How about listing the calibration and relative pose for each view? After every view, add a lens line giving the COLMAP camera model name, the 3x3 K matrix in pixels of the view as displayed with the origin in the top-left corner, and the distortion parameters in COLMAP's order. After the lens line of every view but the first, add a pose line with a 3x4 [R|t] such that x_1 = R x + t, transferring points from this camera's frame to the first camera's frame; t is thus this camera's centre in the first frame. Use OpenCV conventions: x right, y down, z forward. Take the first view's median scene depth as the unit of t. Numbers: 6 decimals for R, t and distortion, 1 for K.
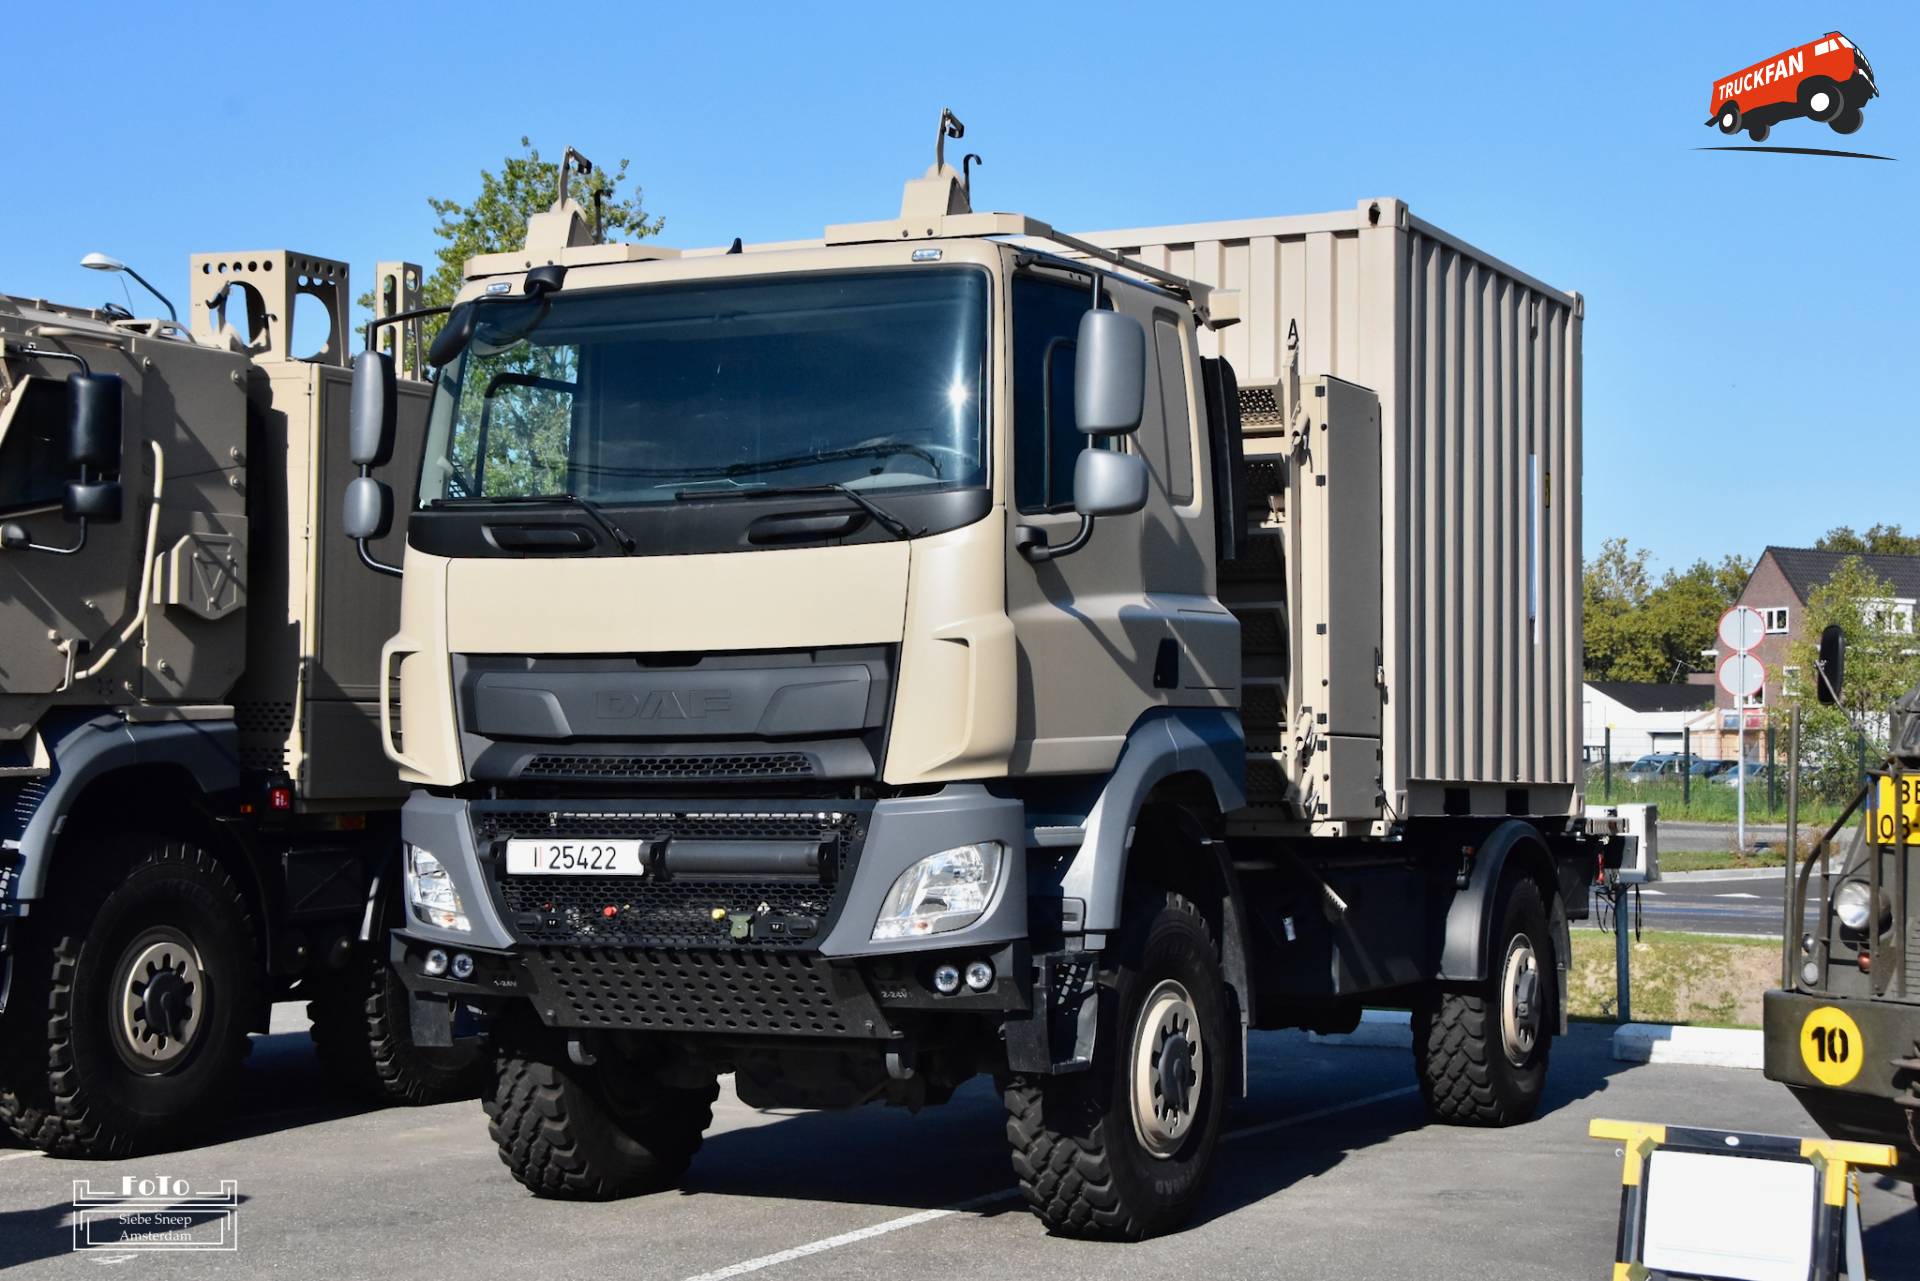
lens RADIAL K [[3499.4, 0, 960.0], [0, 3499.4, 640.5], [0, 0, 1]] dist [0.170780, 0.329343]
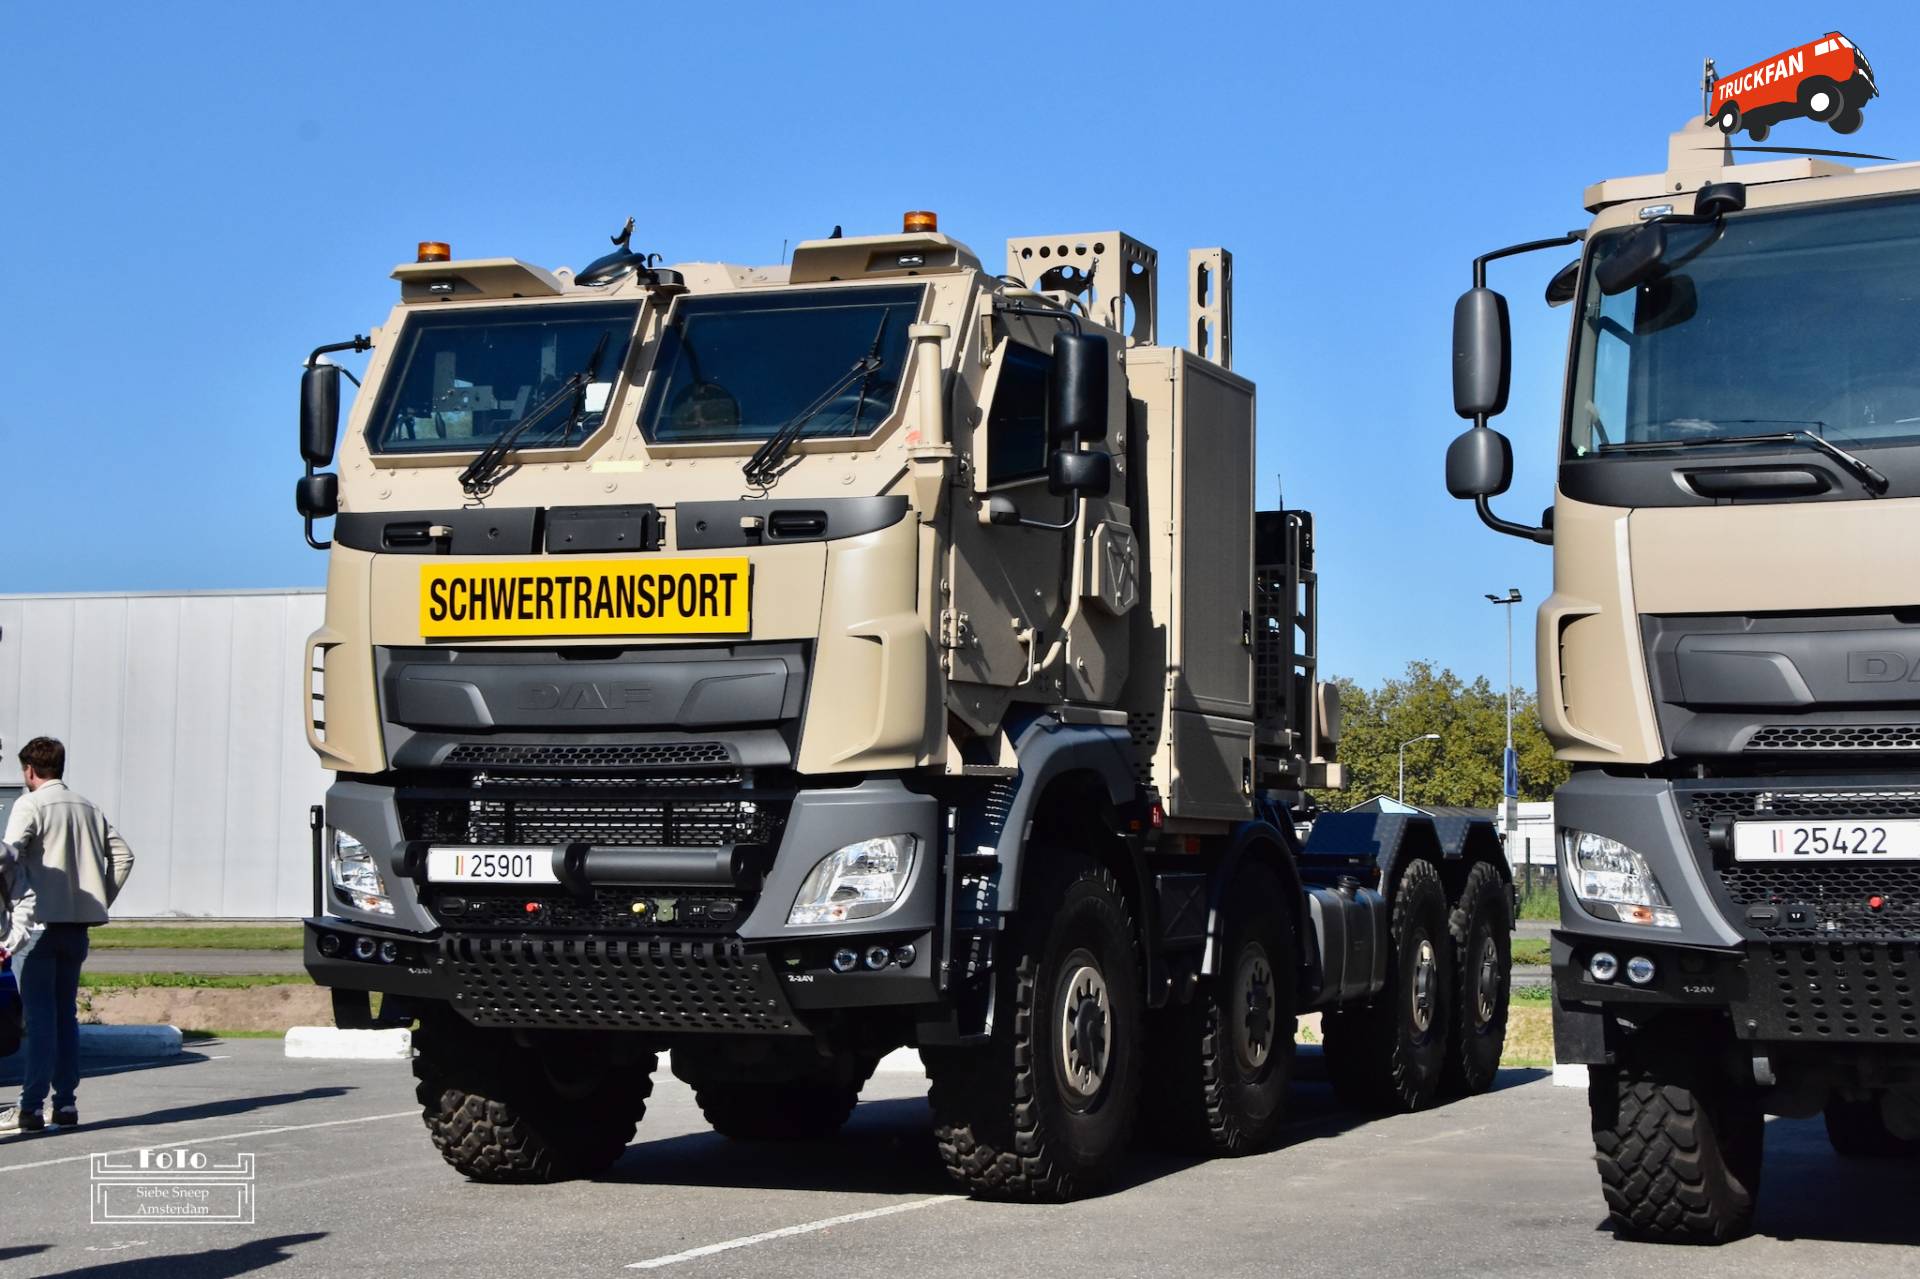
lens RADIAL K [[3340.8, 0, 1051.2], [0, 3340.8, 646.1], [0, 0, 1]] dist [0.149925, 0.124005]
pose [[0.998890, -0.001625, 0.047071, -0.322371], [0.003458, 0.999238, -0.038888, 0.042563], [-0.046971, 0.039008, 0.998134, 0.157633]]
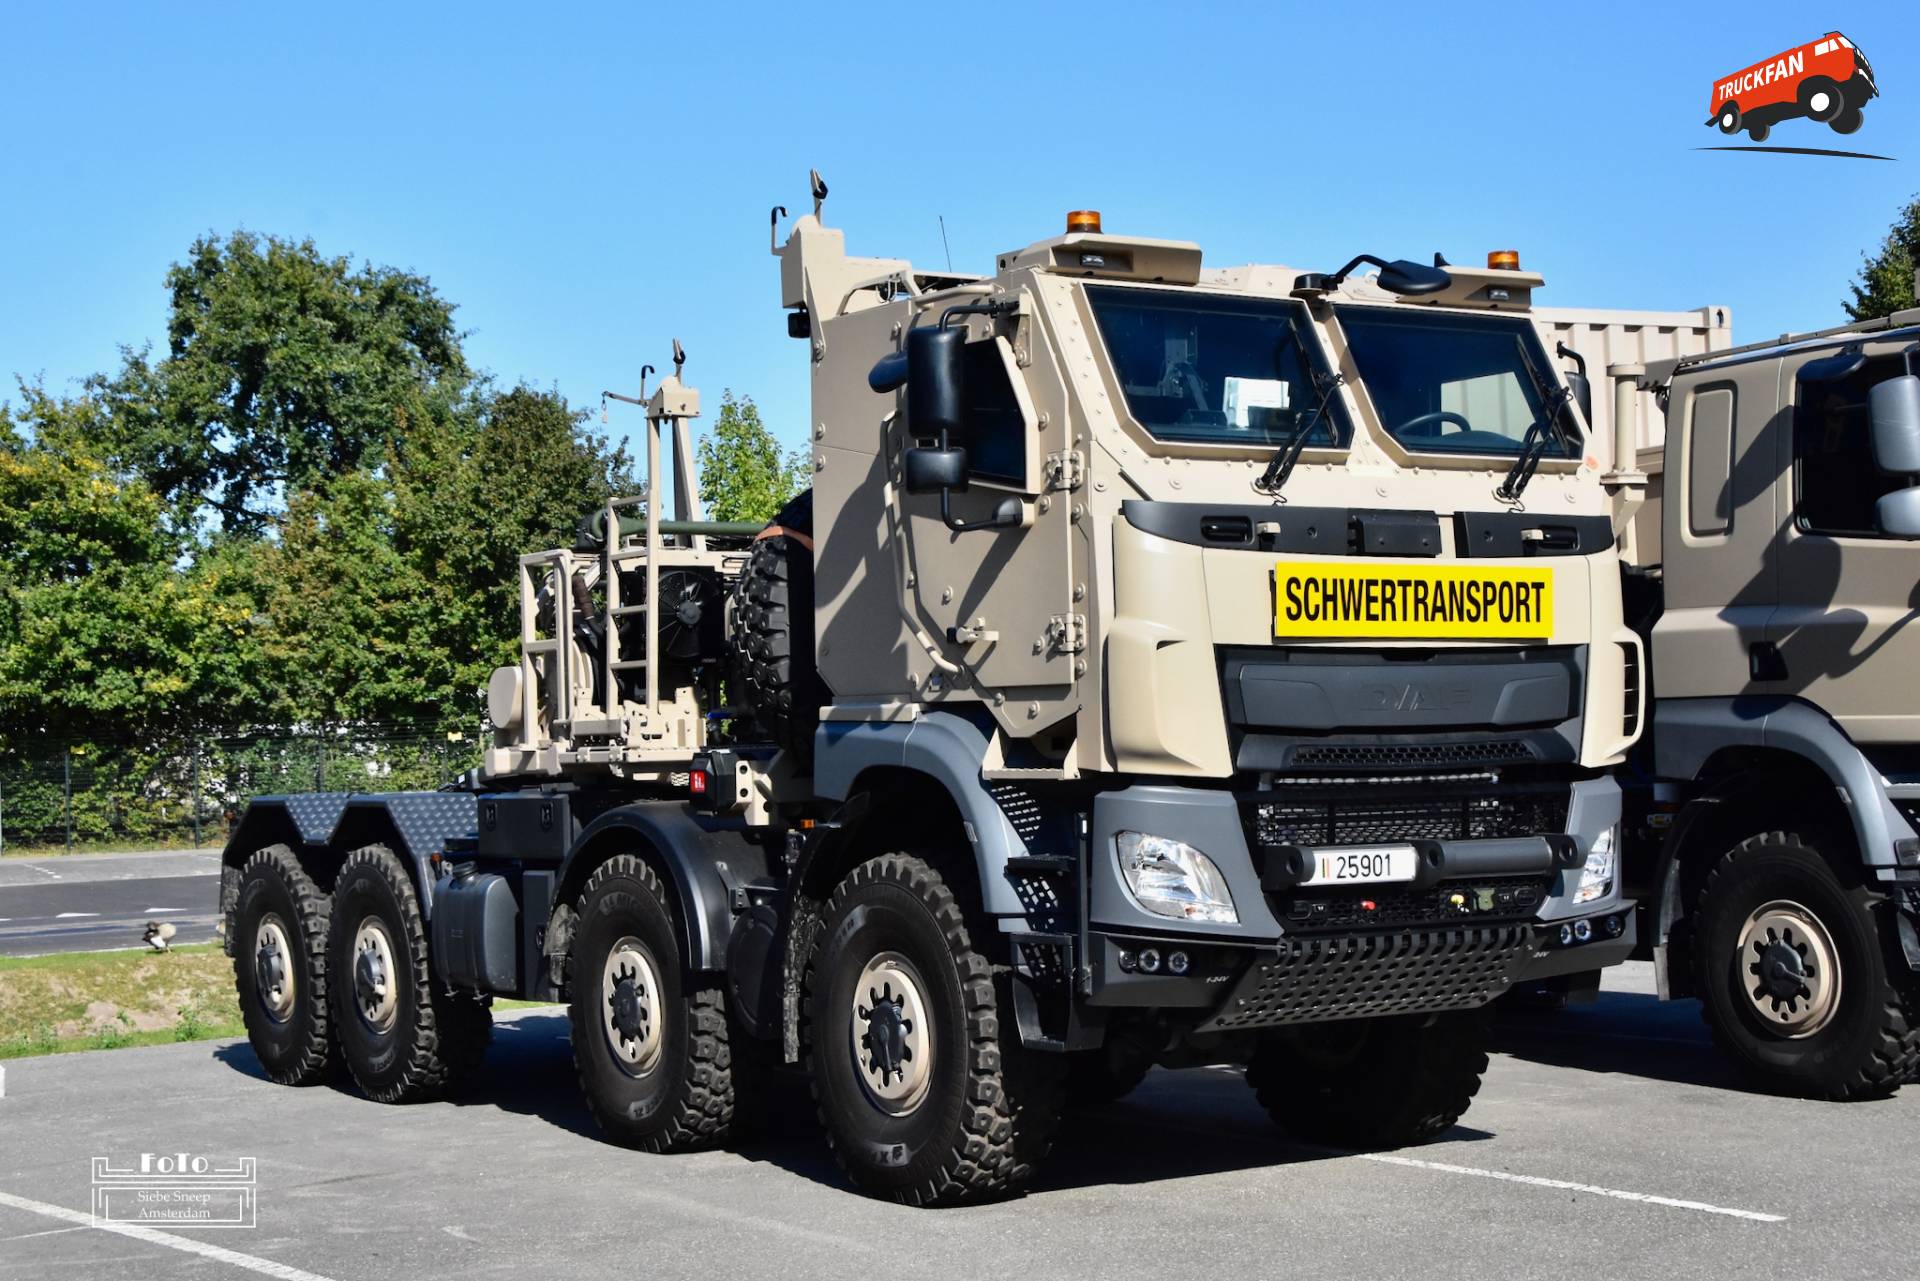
lens RADIAL K [[3215.6, 0, 965.2], [0, 3215.6, 662.6], [0, 0, 1]] dist [0.166981, 0.282608]
pose [[0.487496, -0.002113, 0.873123, -1.271772], [0.014607, 0.999877, -0.005735, 0.013502], [-0.873003, 0.015550, 0.487466, 0.755306]]
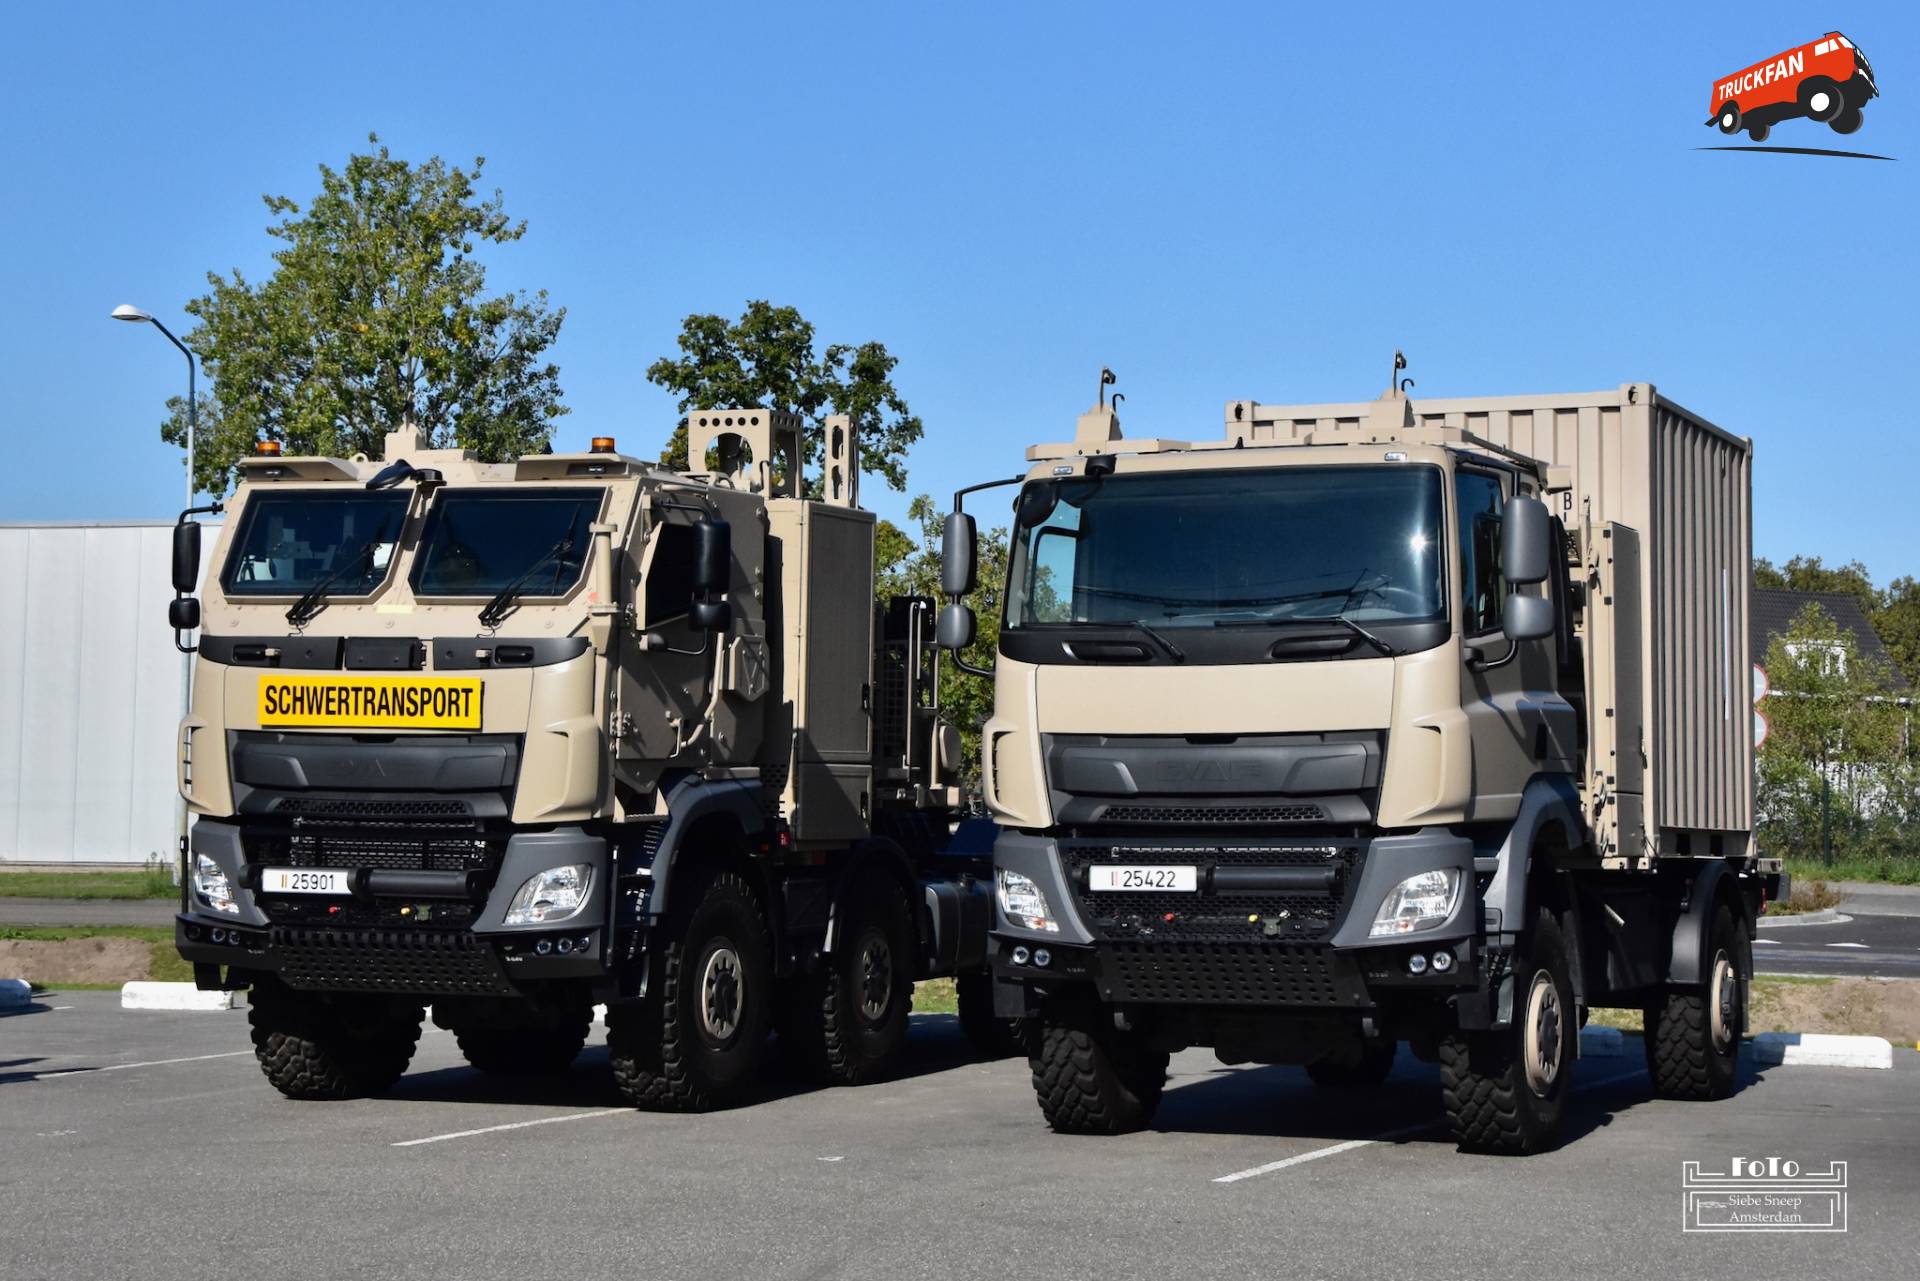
lens RADIAL K [[3955.7, 0, 1023.9], [0, 3955.7, 550.4], [0, 0, 1]] dist [0.139946, 0.296215]
pose [[0.997959, 0.005342, 0.063630, -0.244183], [-0.003328, 0.999491, -0.031729, -0.018458], [-0.063767, 0.031452, 0.997469, -0.556866]]
